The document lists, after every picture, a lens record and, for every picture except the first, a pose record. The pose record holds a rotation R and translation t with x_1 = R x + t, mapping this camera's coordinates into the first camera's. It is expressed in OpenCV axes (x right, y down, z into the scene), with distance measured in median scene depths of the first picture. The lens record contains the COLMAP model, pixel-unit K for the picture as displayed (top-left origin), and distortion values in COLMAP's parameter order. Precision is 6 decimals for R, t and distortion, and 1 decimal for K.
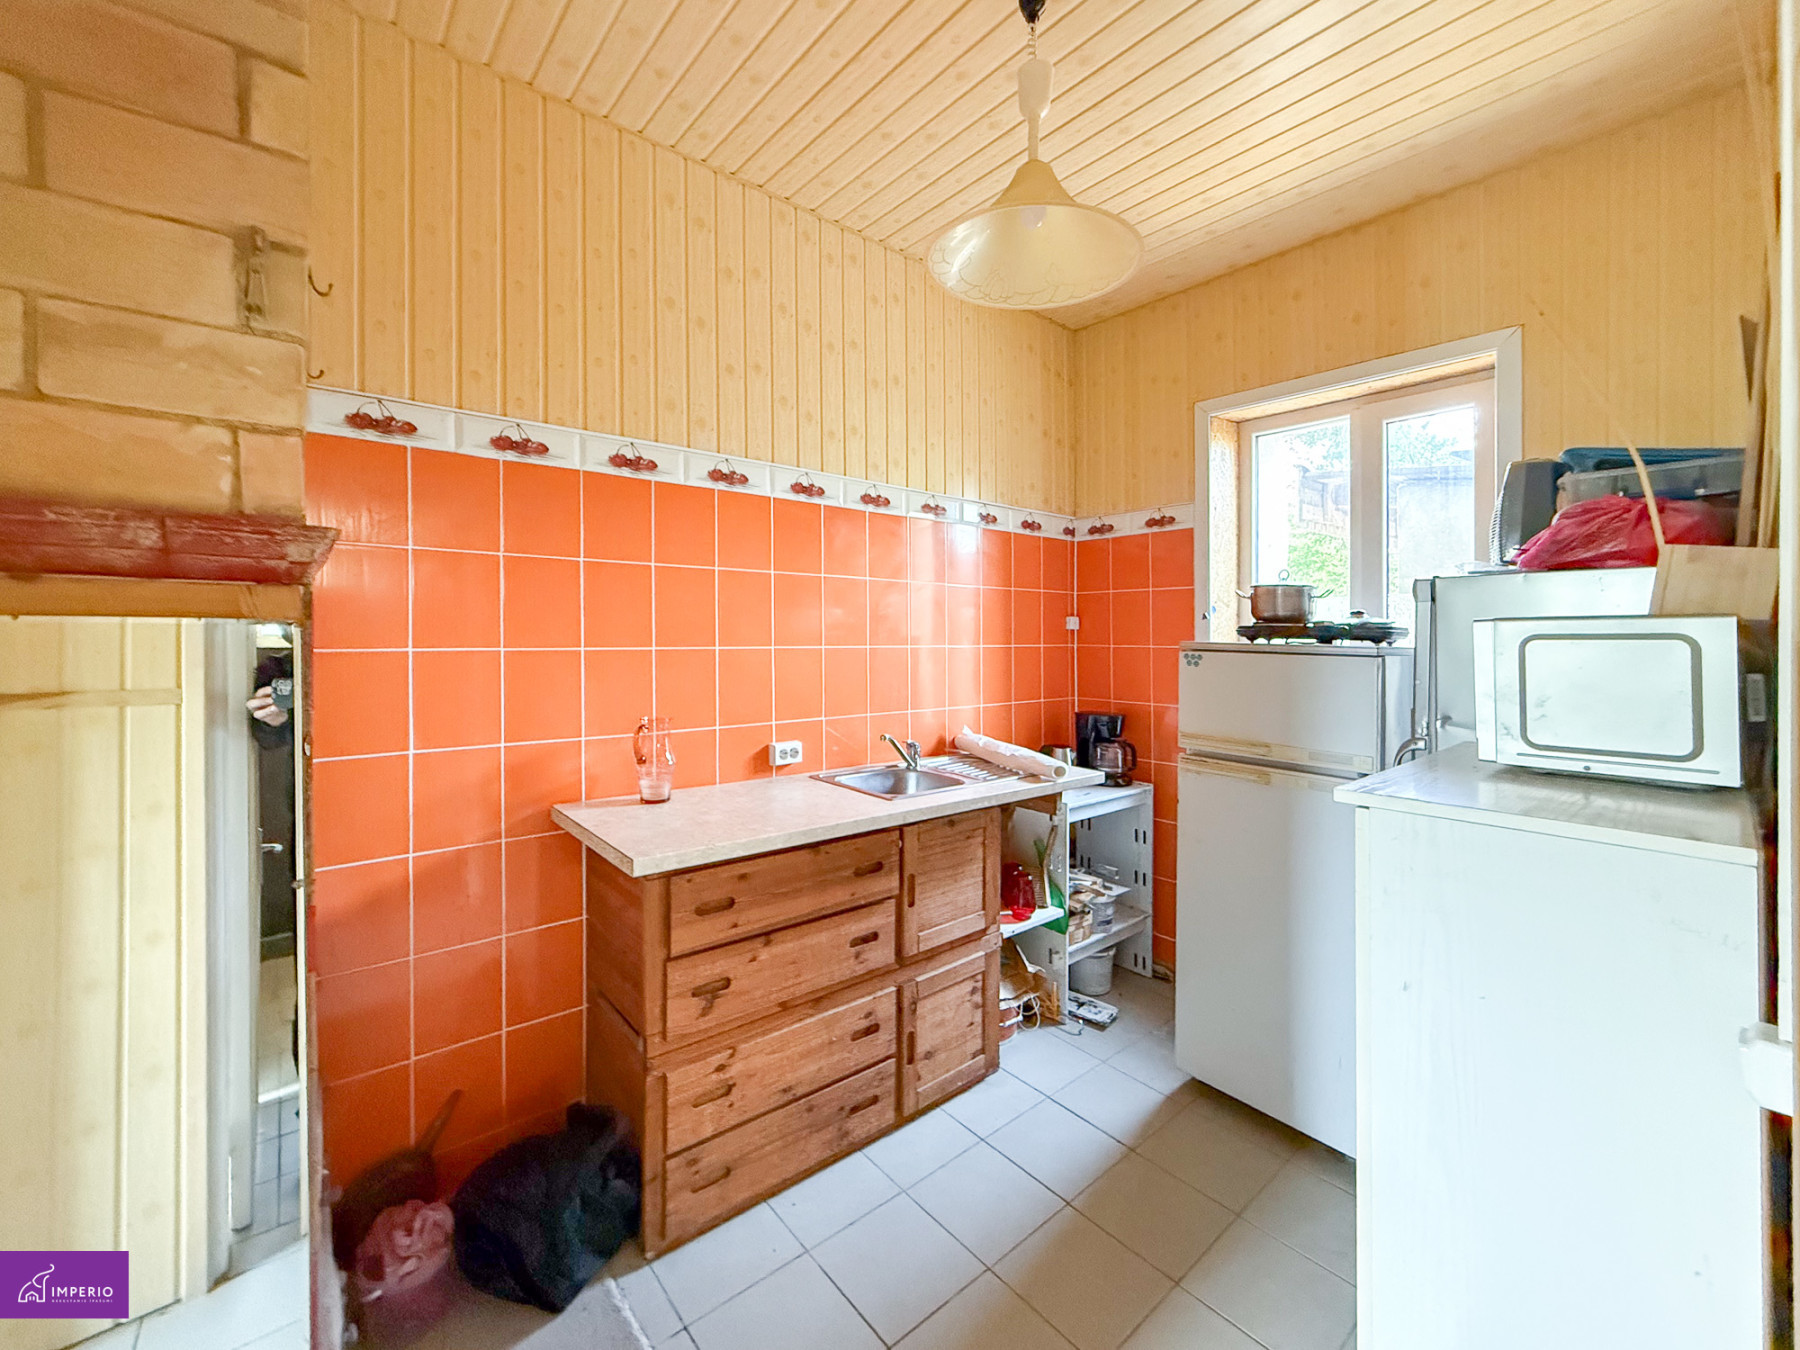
lens RADIAL K [[729.5, 0, 877.7], [0, 729.5, 625.5], [0, 0, 1]] dist [0.000767, 0.000001]
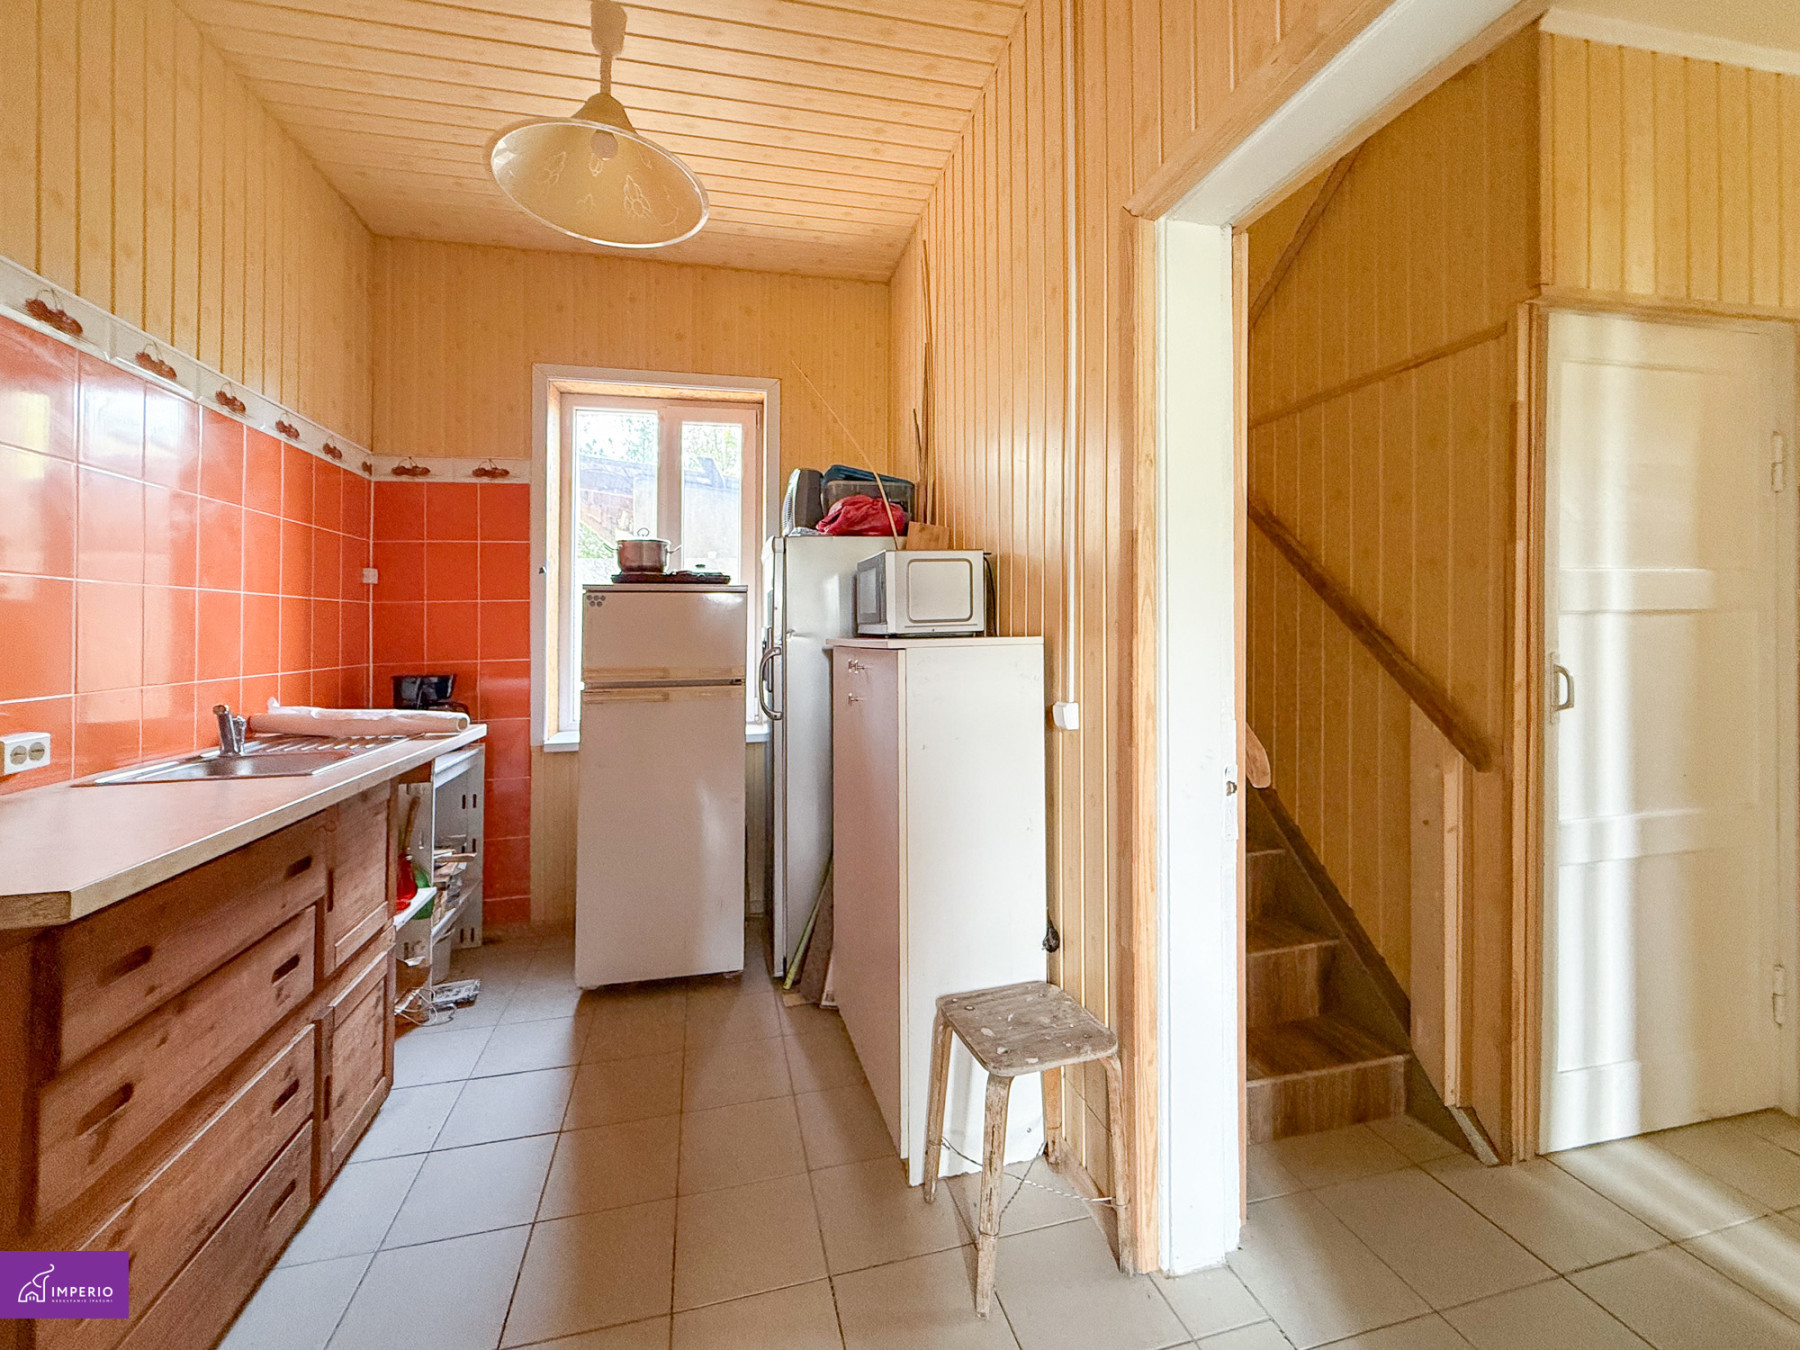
lens RADIAL K [[729.5, 0, 904.3], [0, 729.5, 608.0], [0, 0, 1]] dist [0.000767, 0.000001]
pose [[0.445805, 0.001269, 0.895129, -0.327758], [0.007460, 0.999959, -0.005133, 0.065124], [-0.895099, 0.008966, 0.445777, 0.098439]]
